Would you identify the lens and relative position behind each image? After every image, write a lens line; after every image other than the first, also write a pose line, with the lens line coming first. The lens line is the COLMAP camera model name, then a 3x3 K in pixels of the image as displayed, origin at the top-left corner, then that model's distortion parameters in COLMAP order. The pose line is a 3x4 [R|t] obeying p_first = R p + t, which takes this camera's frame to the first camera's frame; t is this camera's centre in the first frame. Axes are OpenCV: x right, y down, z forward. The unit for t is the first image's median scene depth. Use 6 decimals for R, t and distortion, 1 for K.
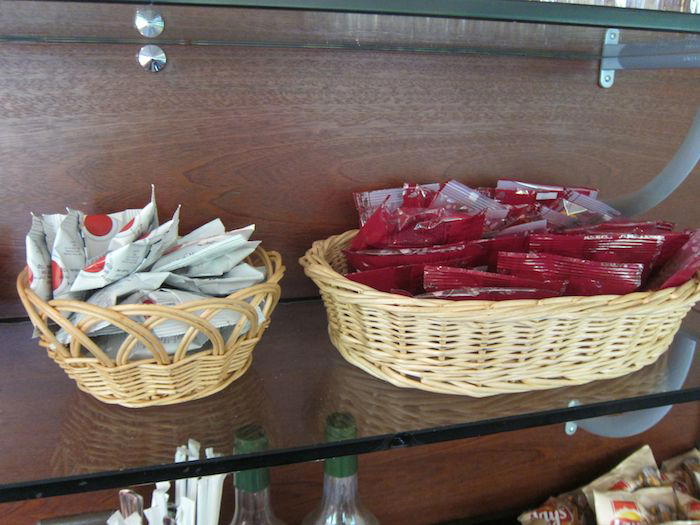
lens RADIAL K [[582.0, 0, 348.0], [0, 582.0, 265.0], [0, 0, 1]] dist [-0.045521, -0.005848]
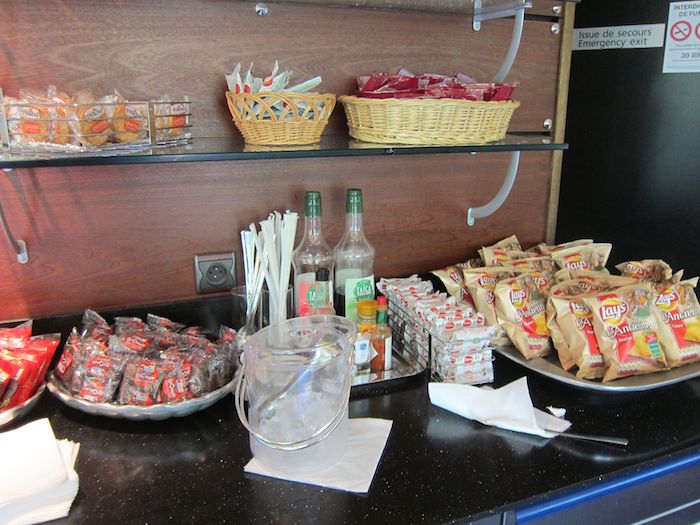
lens RADIAL K [[582.0, 0, 352.5], [0, 582.0, 260.6], [0, 0, 1]] dist [-0.045521, -0.005848]
pose [[0.992662, -0.040409, 0.113970, -0.241916], [0.041032, 0.999153, -0.003123, 0.491941], [-0.113748, 0.007776, 0.993479, -0.956202]]
